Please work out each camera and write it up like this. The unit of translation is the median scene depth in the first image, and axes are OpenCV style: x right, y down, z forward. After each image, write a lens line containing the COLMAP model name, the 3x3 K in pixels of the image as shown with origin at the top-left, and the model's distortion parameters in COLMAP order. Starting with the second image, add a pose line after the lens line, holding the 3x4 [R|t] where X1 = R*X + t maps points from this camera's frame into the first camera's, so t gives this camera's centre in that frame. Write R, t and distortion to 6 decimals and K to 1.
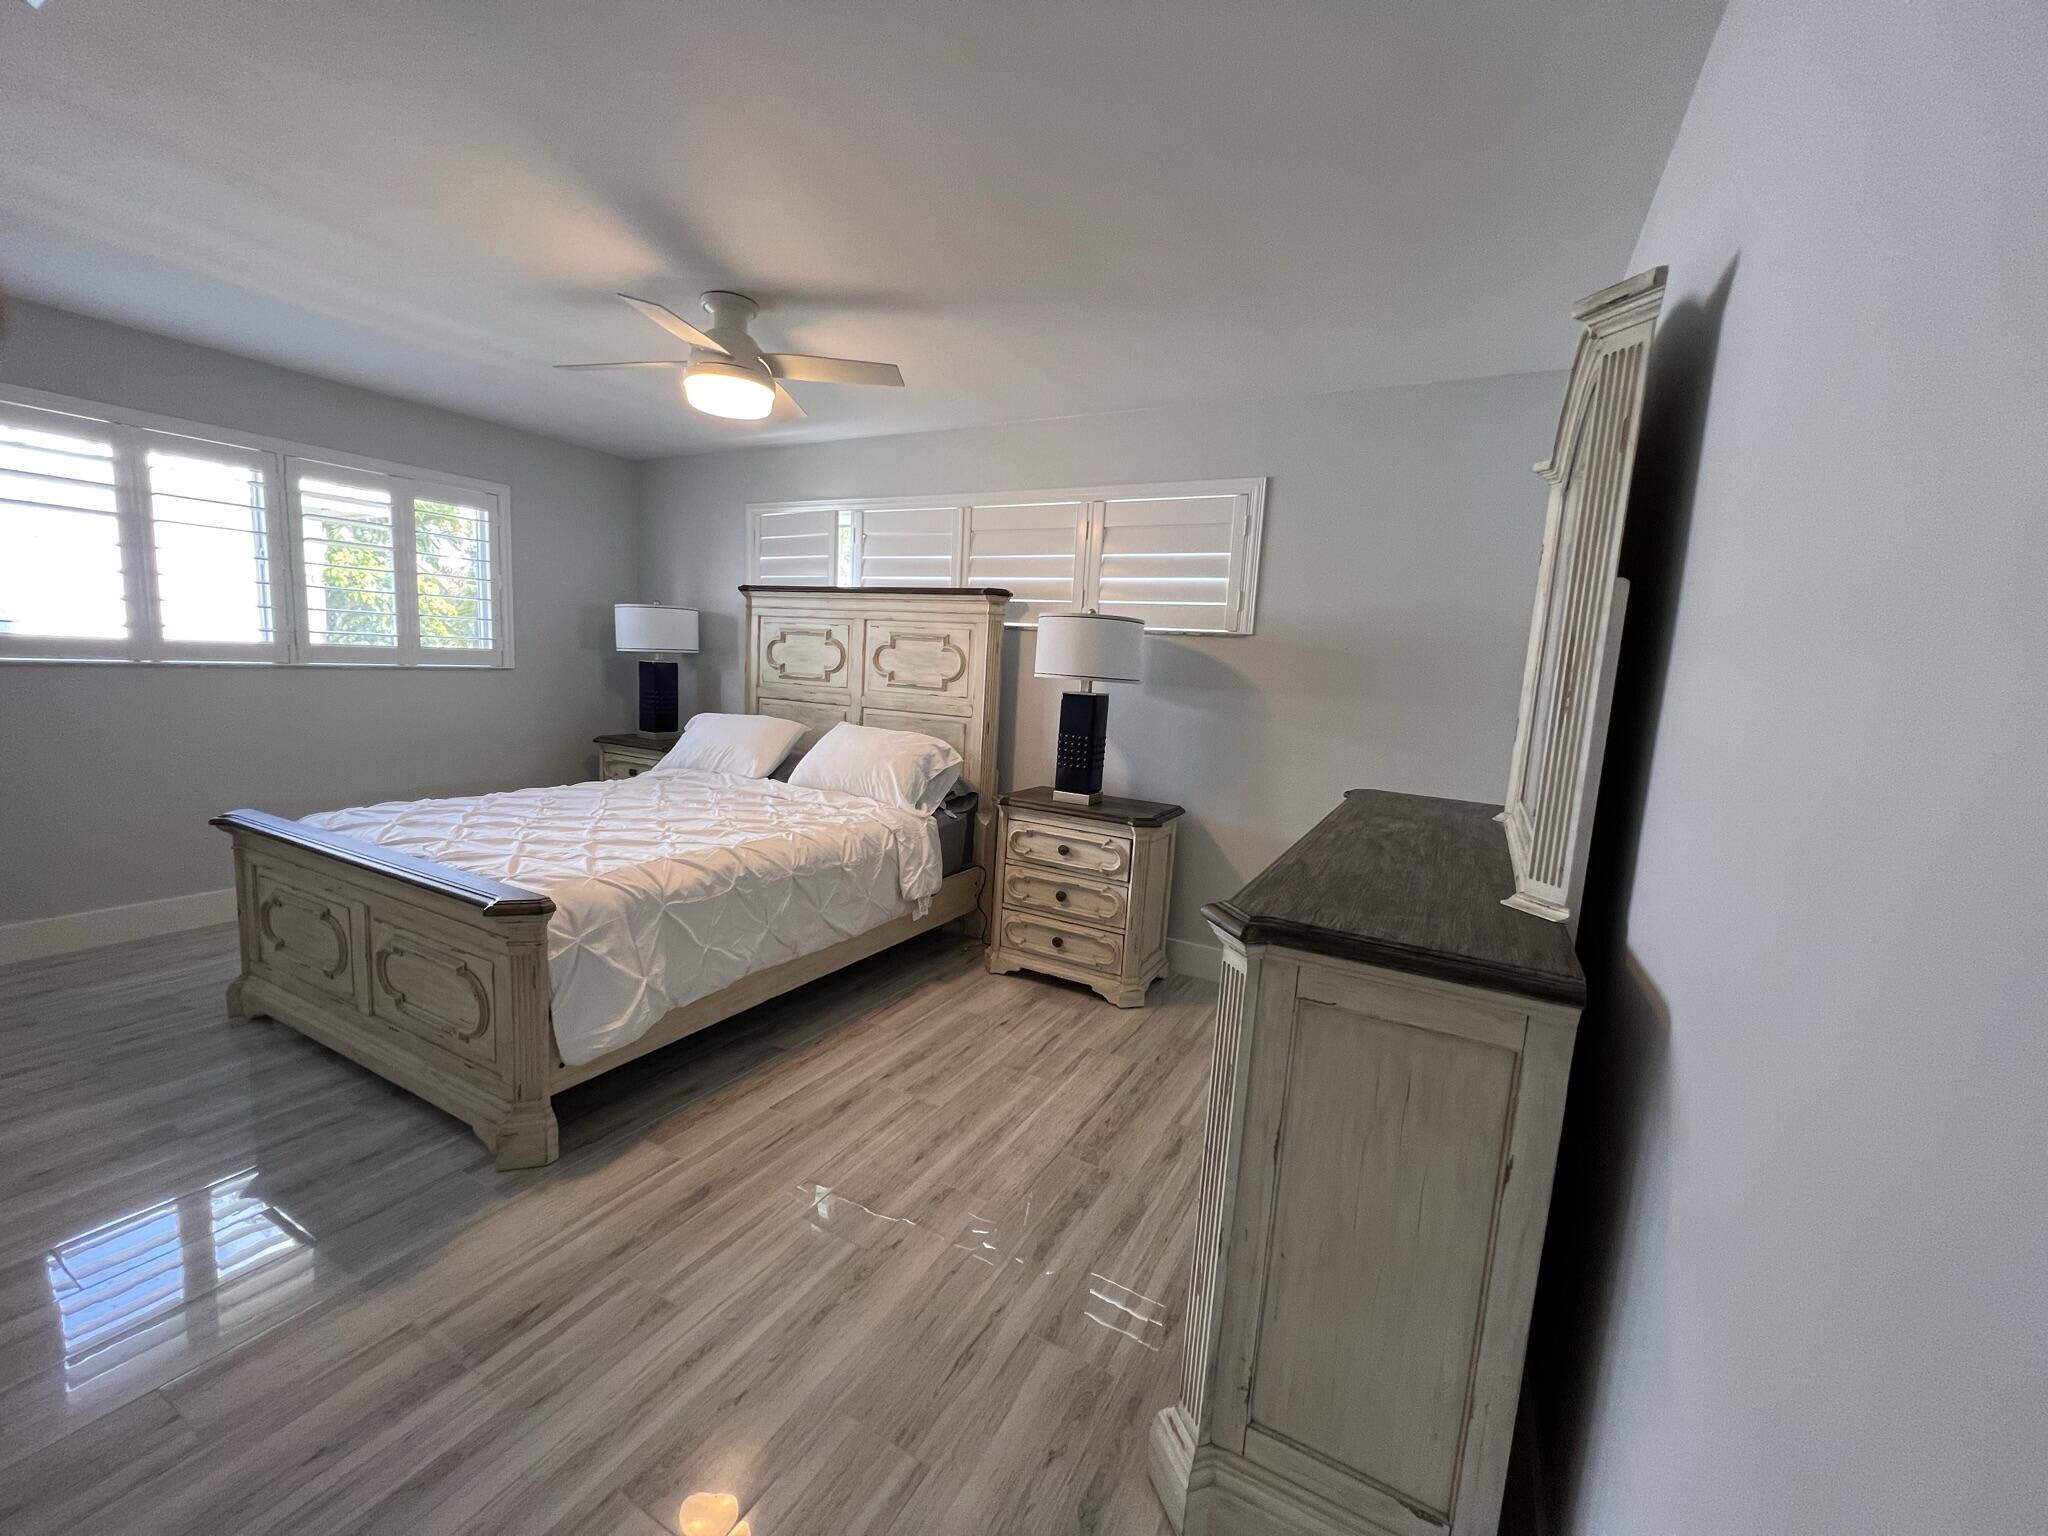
lens RADIAL K [[826.6, 0, 1039.3], [0, 826.6, 771.6], [0, 0, 1]] dist [0.000445, 0.001583]
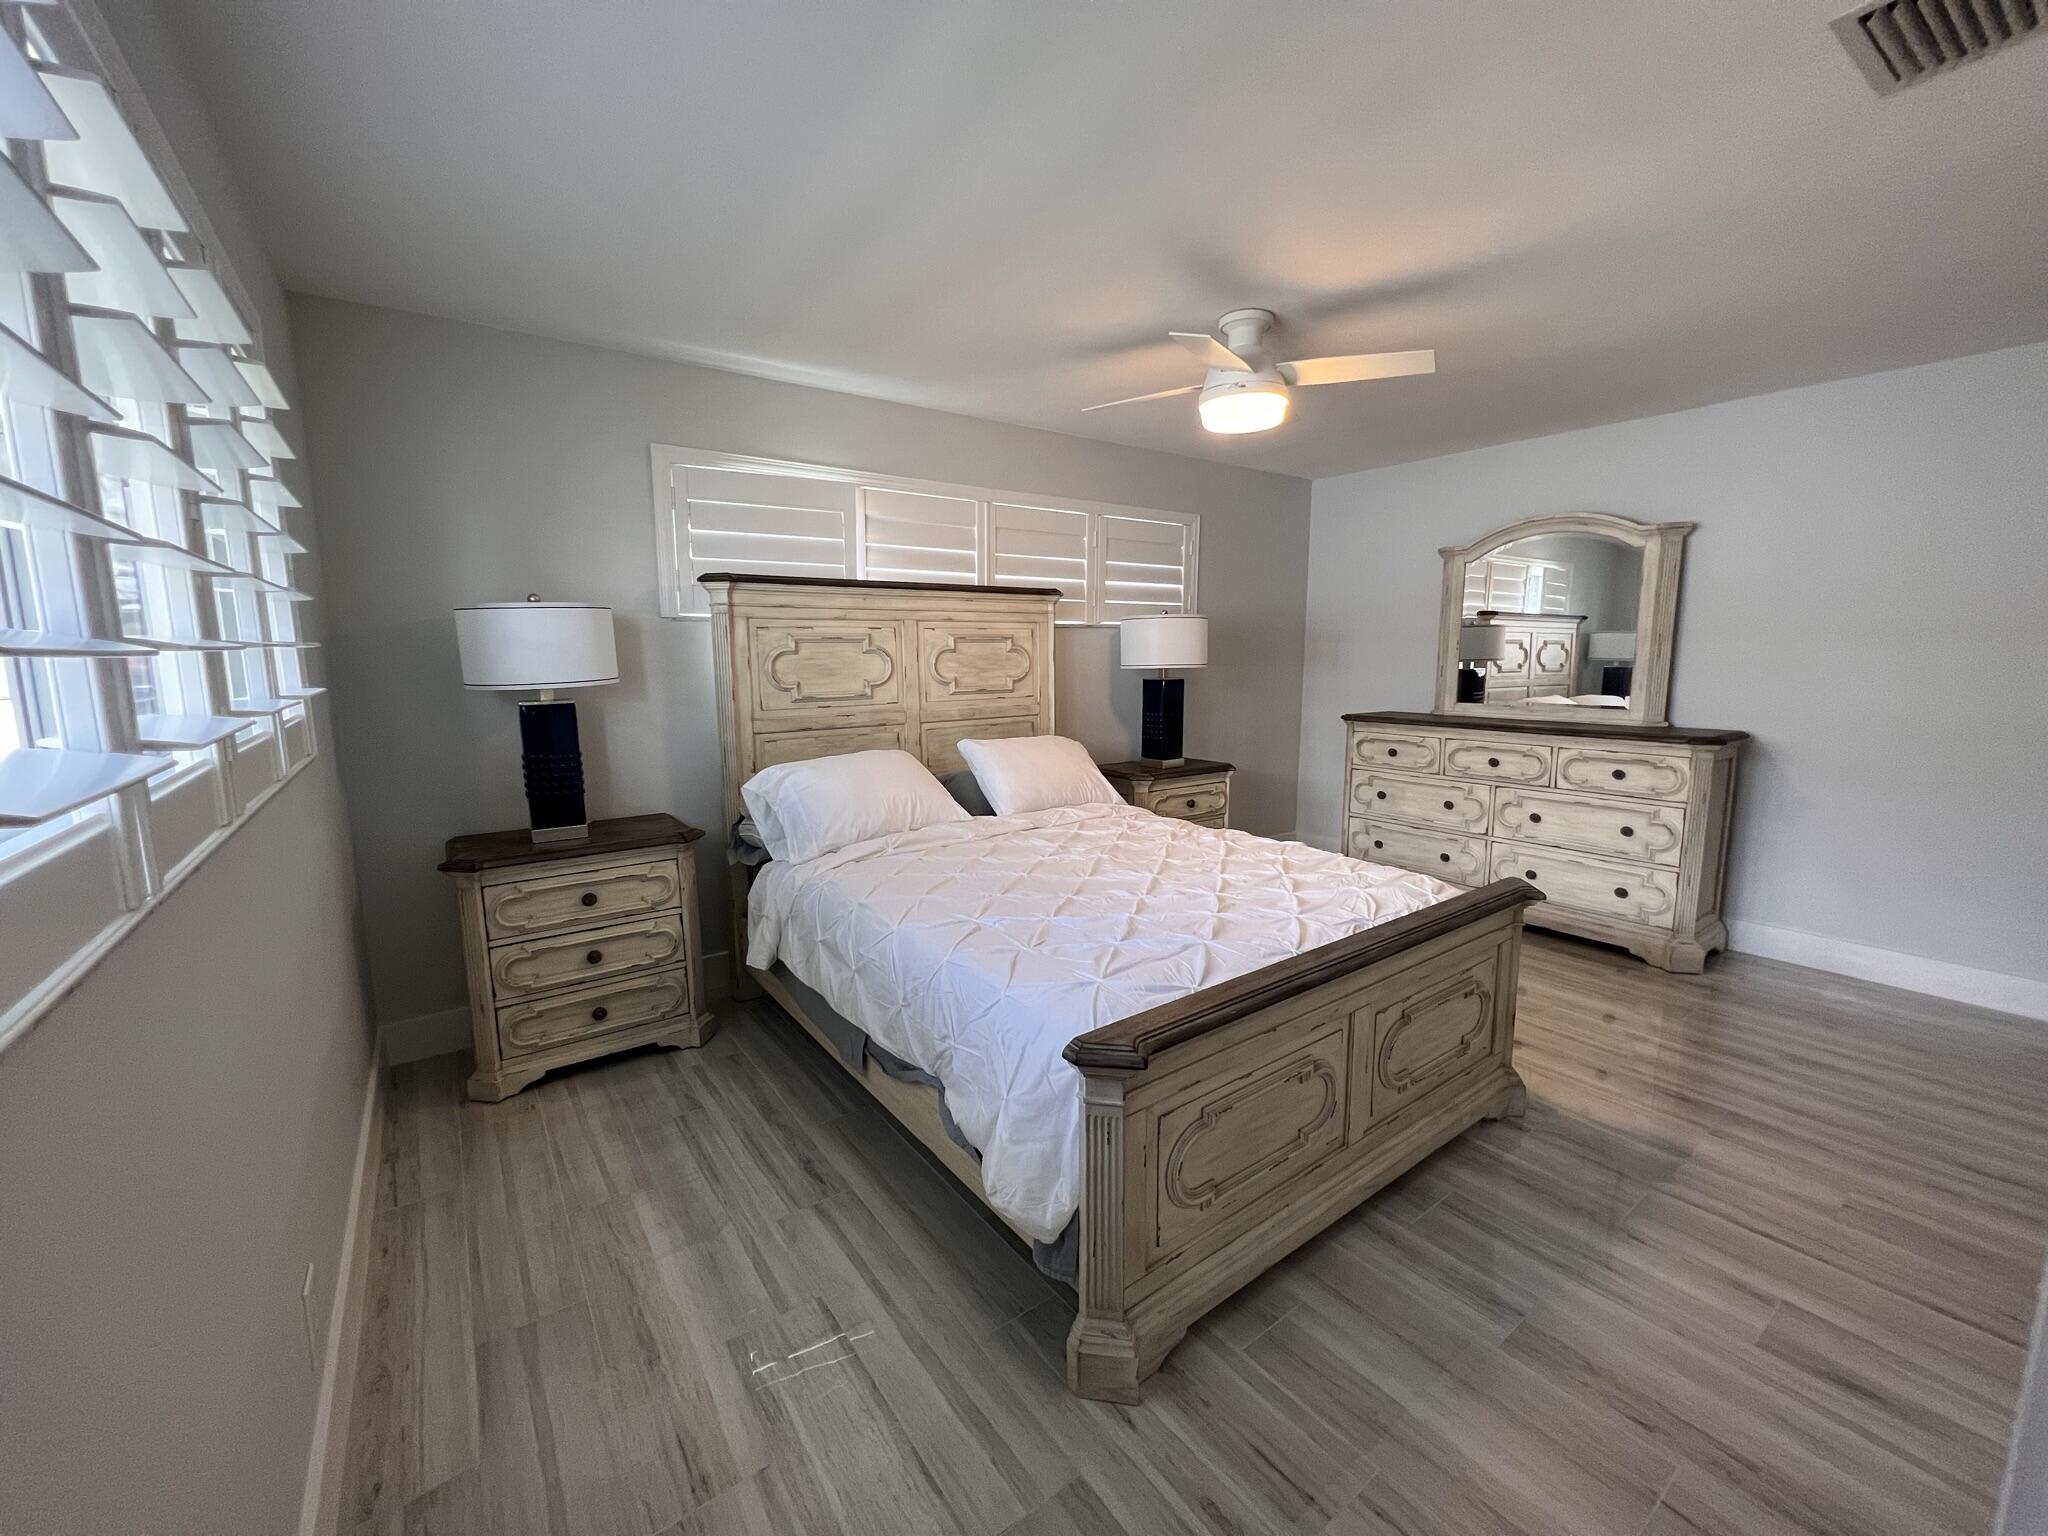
lens RADIAL K [[826.6, 0, 1039.5], [0, 826.6, 764.7], [0, 0, 1]] dist [0.000445, 0.001583]
pose [[0.419443, -0.181862, 0.889378, -0.928867], [0.154279, 0.979755, 0.127583, -0.126037], [-0.894576, 0.083699, 0.439009, 0.519703]]
